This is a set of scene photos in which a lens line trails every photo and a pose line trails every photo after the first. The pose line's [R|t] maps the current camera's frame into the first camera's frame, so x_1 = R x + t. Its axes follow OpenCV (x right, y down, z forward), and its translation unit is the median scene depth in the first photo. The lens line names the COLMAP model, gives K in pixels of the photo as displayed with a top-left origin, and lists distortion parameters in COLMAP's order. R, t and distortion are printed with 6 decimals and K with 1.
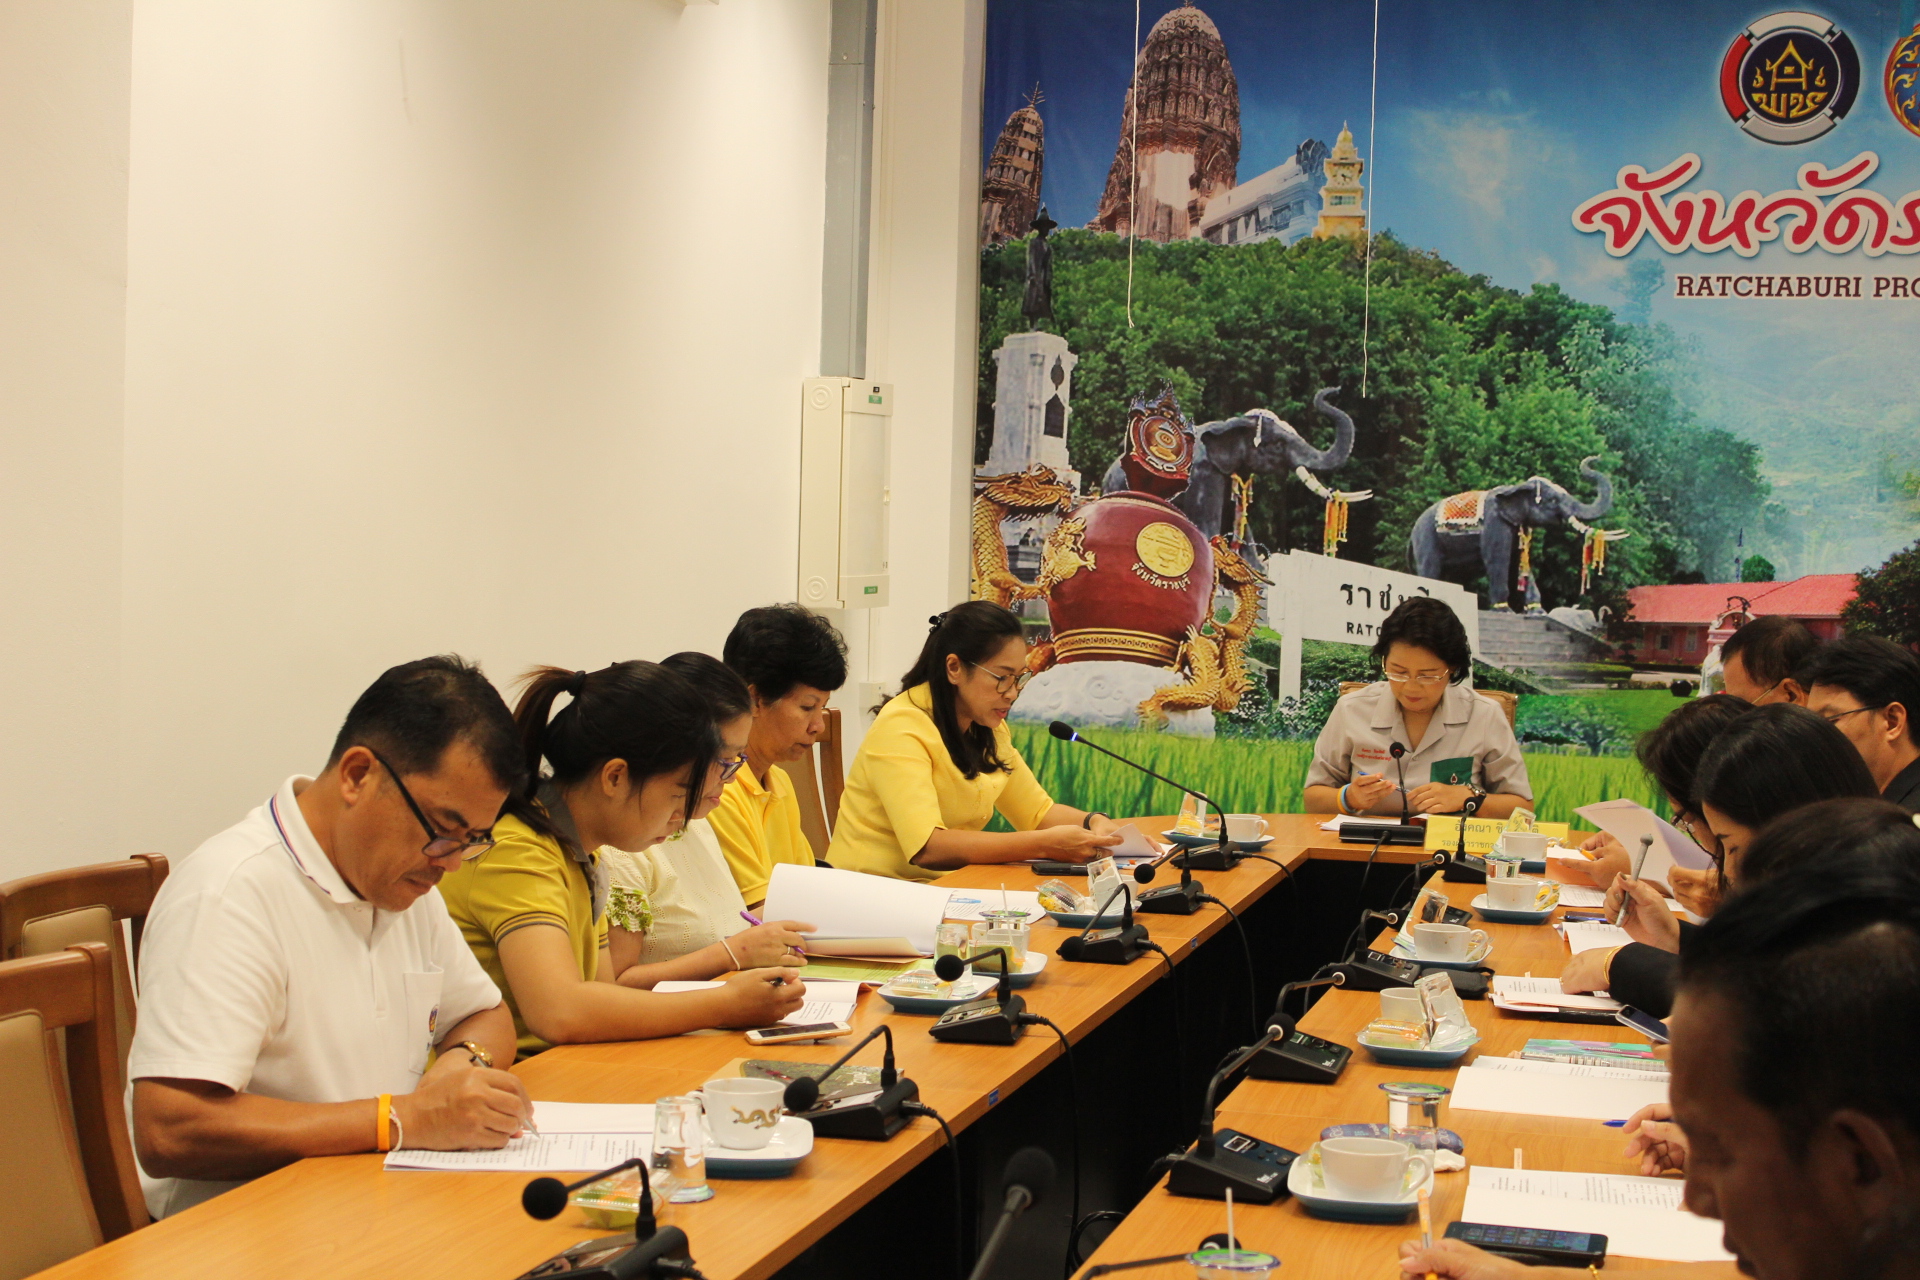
lens RADIAL K [[3380.5, 0, 960.5], [0, 3380.5, 642.0], [0, 0, 1]] dist [0.063341, 0.000000]
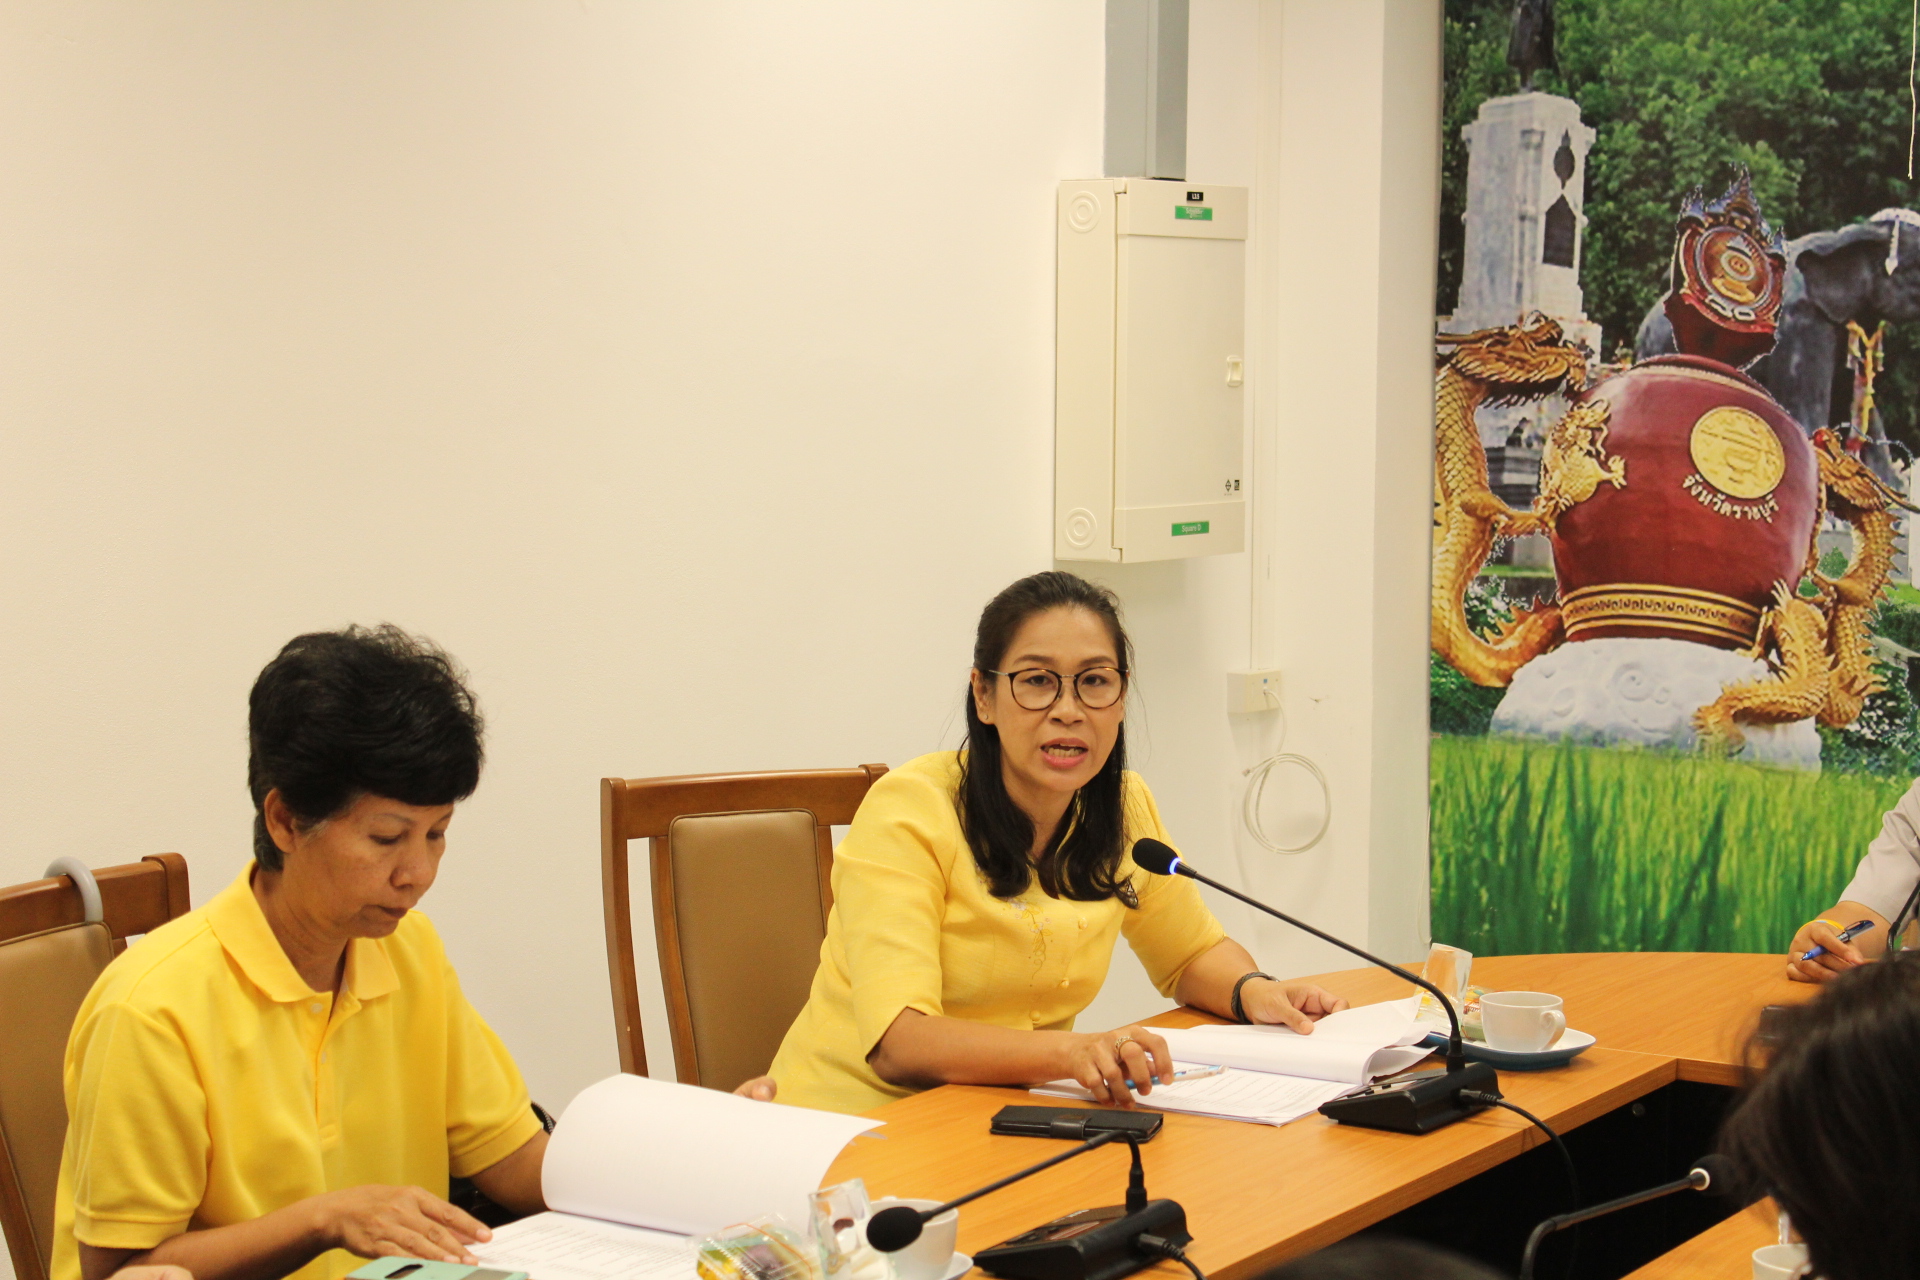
lens RADIAL K [[3684.5, 0, 958.9], [0, 3684.5, 640.9], [0, 0, 1]] dist [0.059077, 0.000000]
pose [[0.948396, 0.006739, -0.317018, 0.137246], [0.005499, 0.999274, 0.037690, -0.019604], [0.317042, -0.037488, 0.947670, 0.343747]]
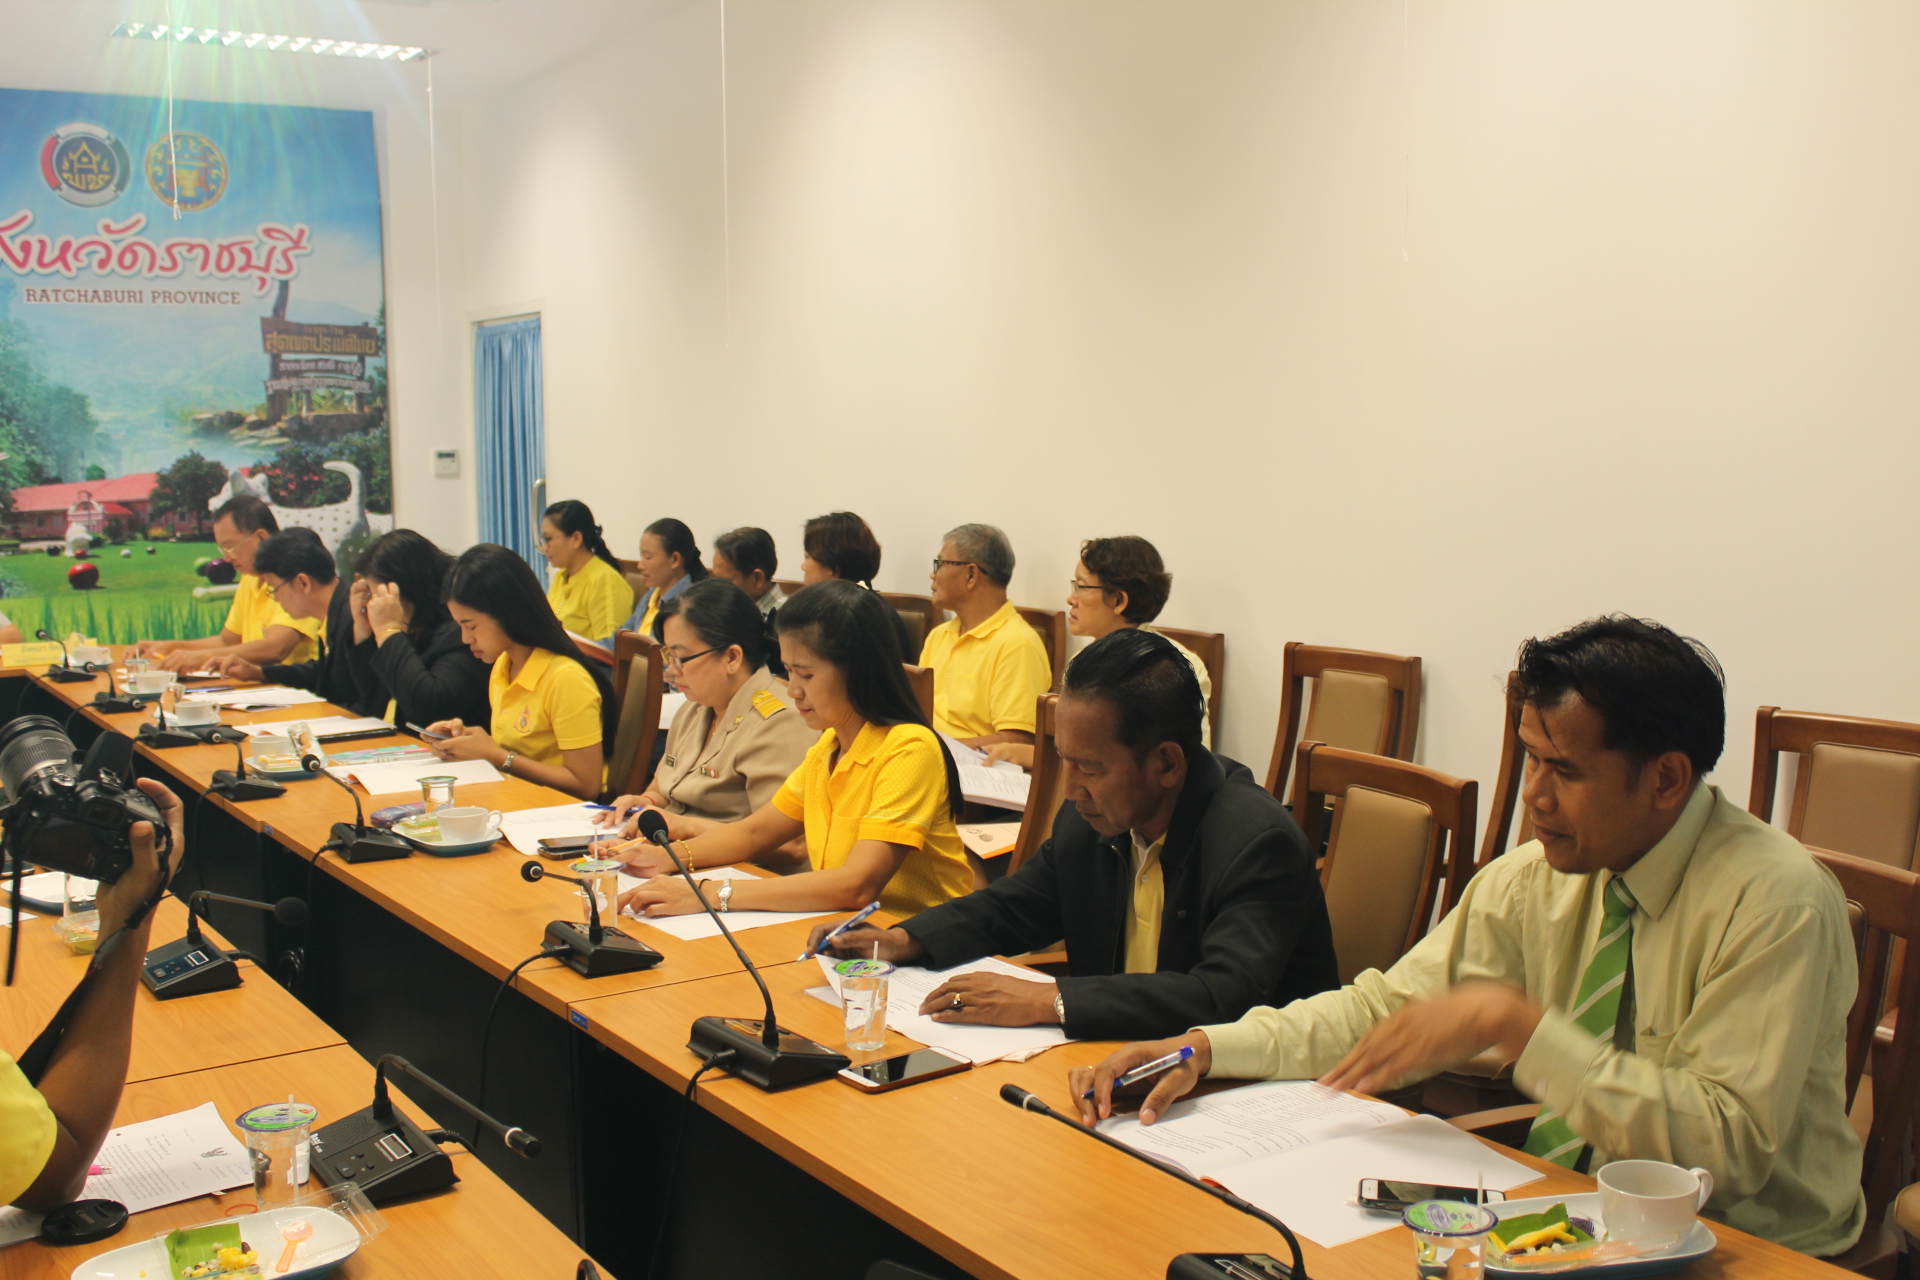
lens RADIAL K [[2052.7, 0, 959.9], [0, 2052.7, 637.6], [0, 0, 1]] dist [-0.007506, 0.000000]
pose [[0.666520, -0.121116, 0.735583, -0.210884], [0.061542, 0.992286, 0.107620, -0.022756], [-0.742943, -0.026462, 0.668832, 0.041585]]
